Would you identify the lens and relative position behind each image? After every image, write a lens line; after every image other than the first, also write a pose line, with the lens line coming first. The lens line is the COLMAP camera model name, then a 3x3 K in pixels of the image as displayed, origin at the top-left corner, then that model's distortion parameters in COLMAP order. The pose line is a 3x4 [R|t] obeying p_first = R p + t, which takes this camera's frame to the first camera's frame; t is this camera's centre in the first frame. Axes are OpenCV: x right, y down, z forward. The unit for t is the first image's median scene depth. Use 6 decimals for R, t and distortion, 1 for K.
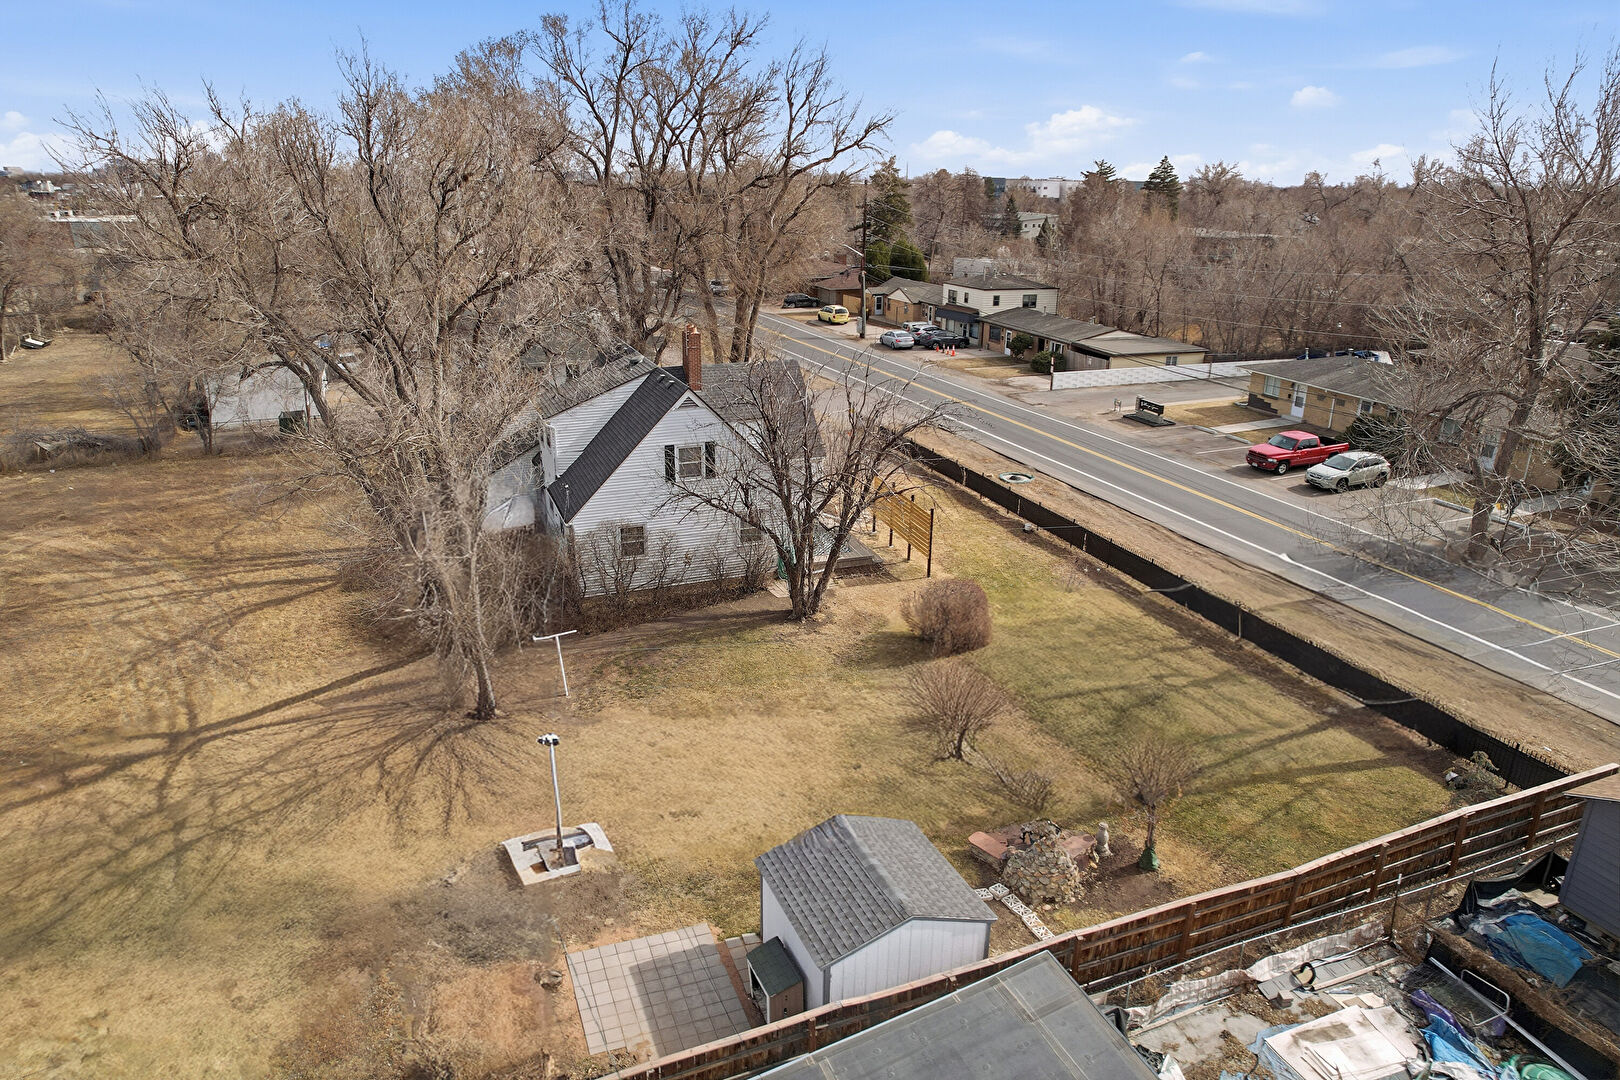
lens RADIAL K [[1033.8, 0, 810.0], [0, 1033.8, 540.0], [0, 0, 1]] dist [-0.081133, 0.072720]
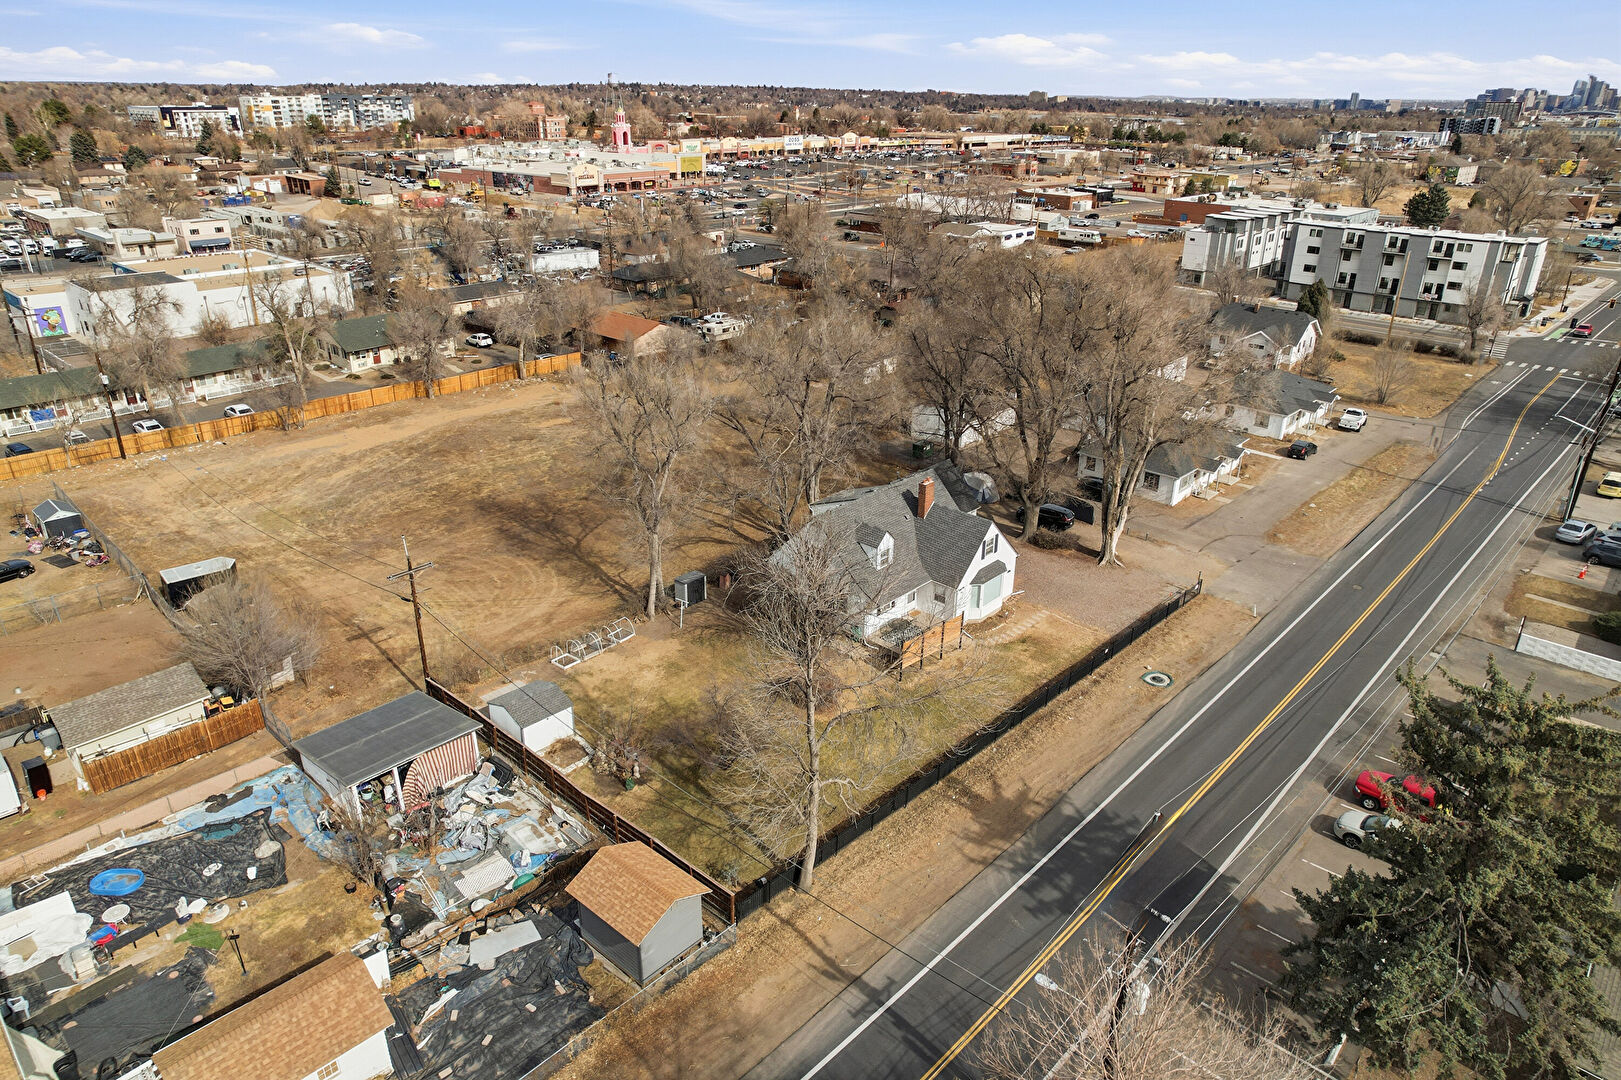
lens RADIAL K [[1036.3, 0, 810.5], [0, 1036.3, 540.0], [0, 0, 1]] dist [-0.092110, 0.086326]
pose [[0.428110, 0.359228, -0.829263, 1.234385], [-0.307307, 0.920789, 0.240228, -0.477849], [0.849873, 0.151994, 0.504592, 0.069003]]
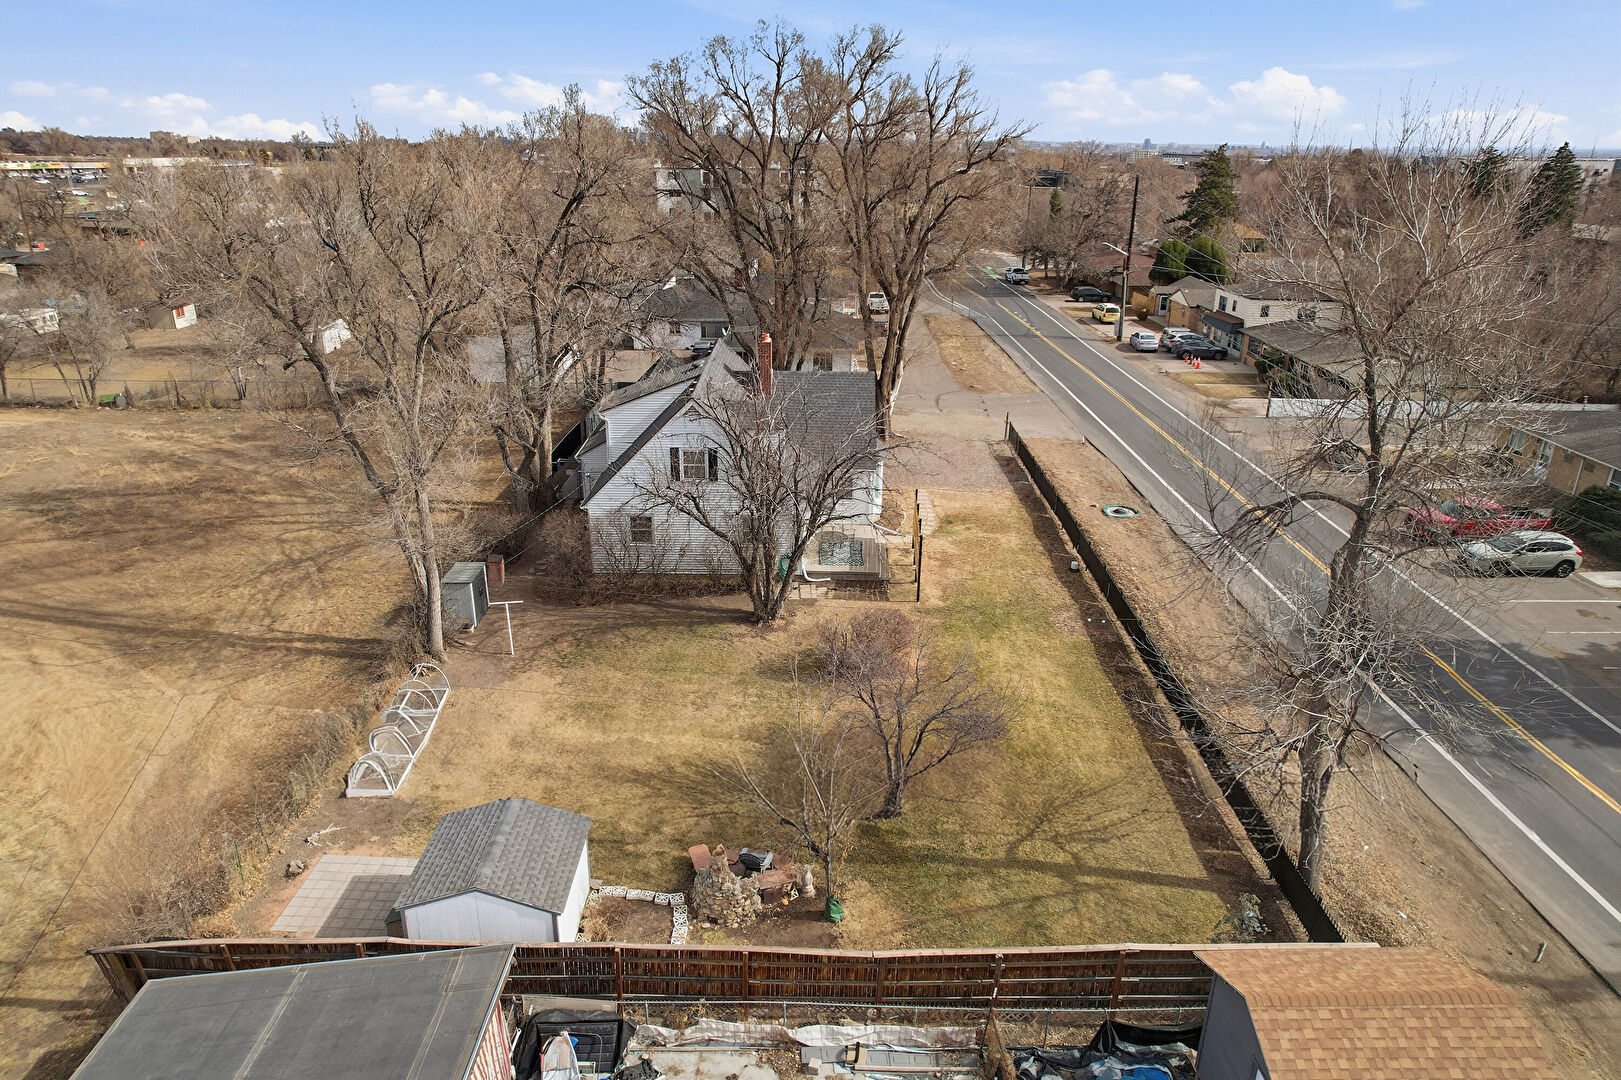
lens RADIAL K [[1034.4, 0, 810.5], [0, 1034.4, 540.0], [0, 0, 1]] dist [-0.081133, 0.072720]
pose [[0.927870, 0.134691, -0.347730, 0.351519], [-0.125233, 0.990884, 0.049646, -0.059354], [0.351247, -0.002517, 0.936279, 0.015426]]
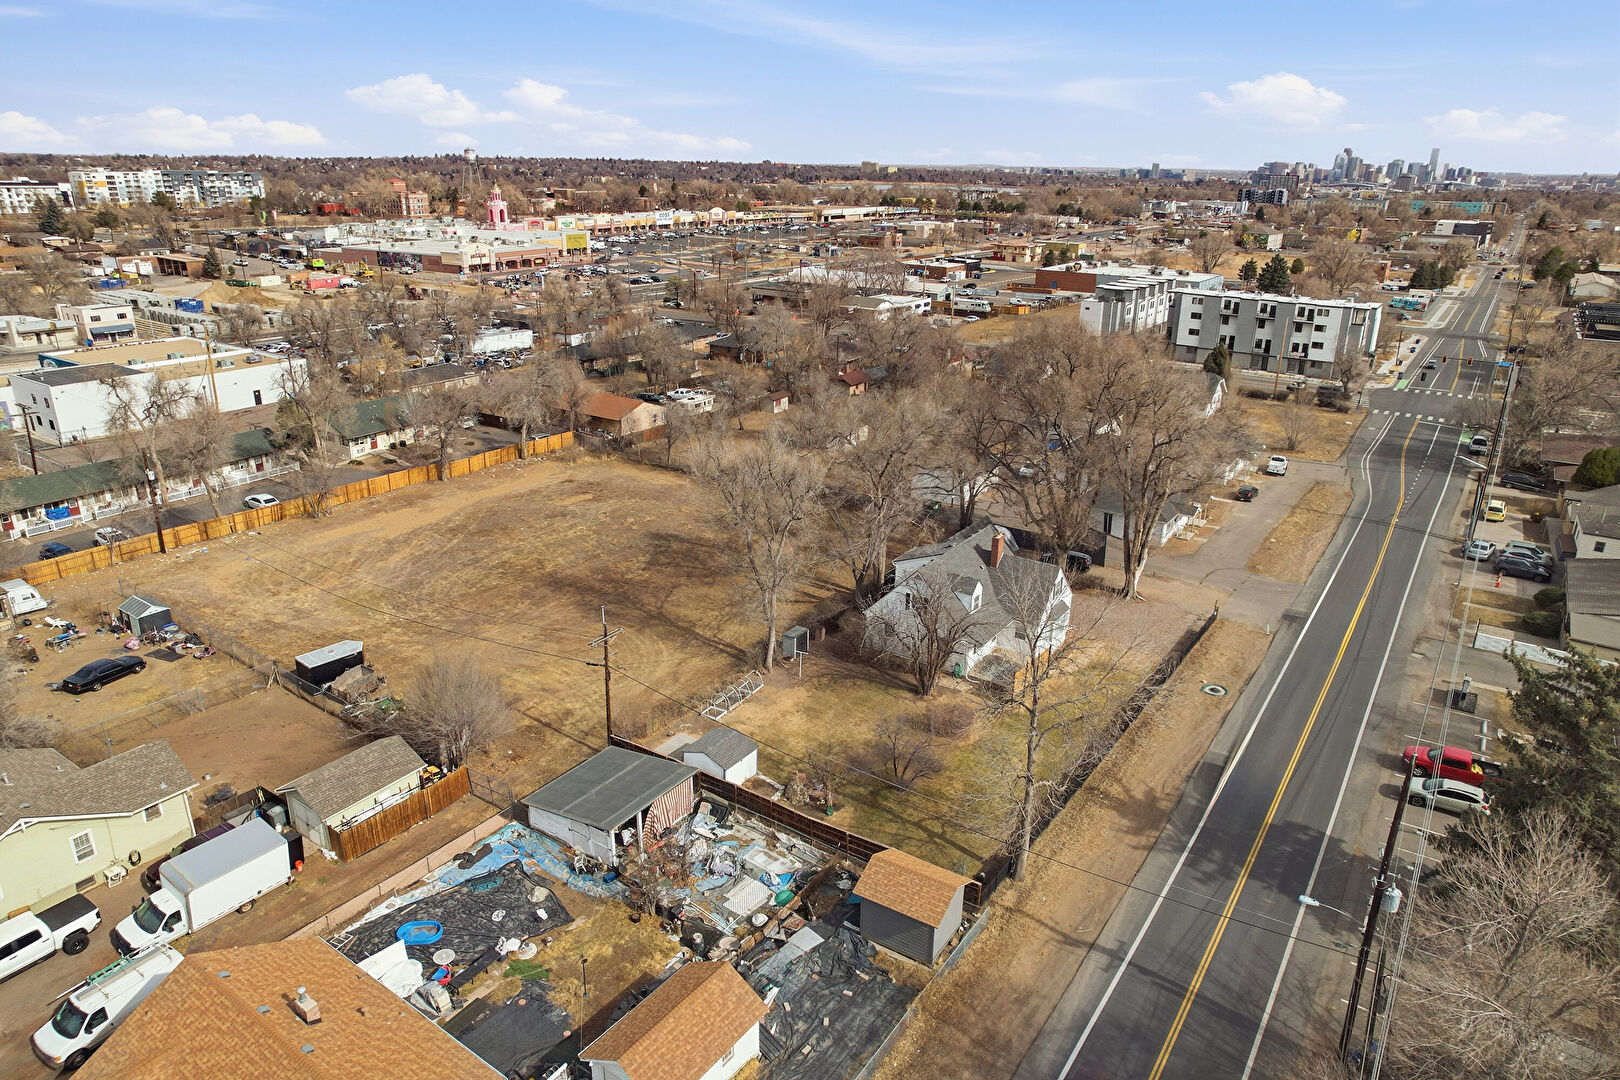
lens RADIAL K [[1033.8, 0, 810.0], [0, 1033.8, 540.0], [0, 0, 1]] dist [-0.081133, 0.072720]
pose [[0.559318, 0.283513, -0.778963, 1.201041], [-0.283287, 0.948493, 0.141807, -0.385878], [0.779045, 0.141355, 0.610825, -0.399838]]
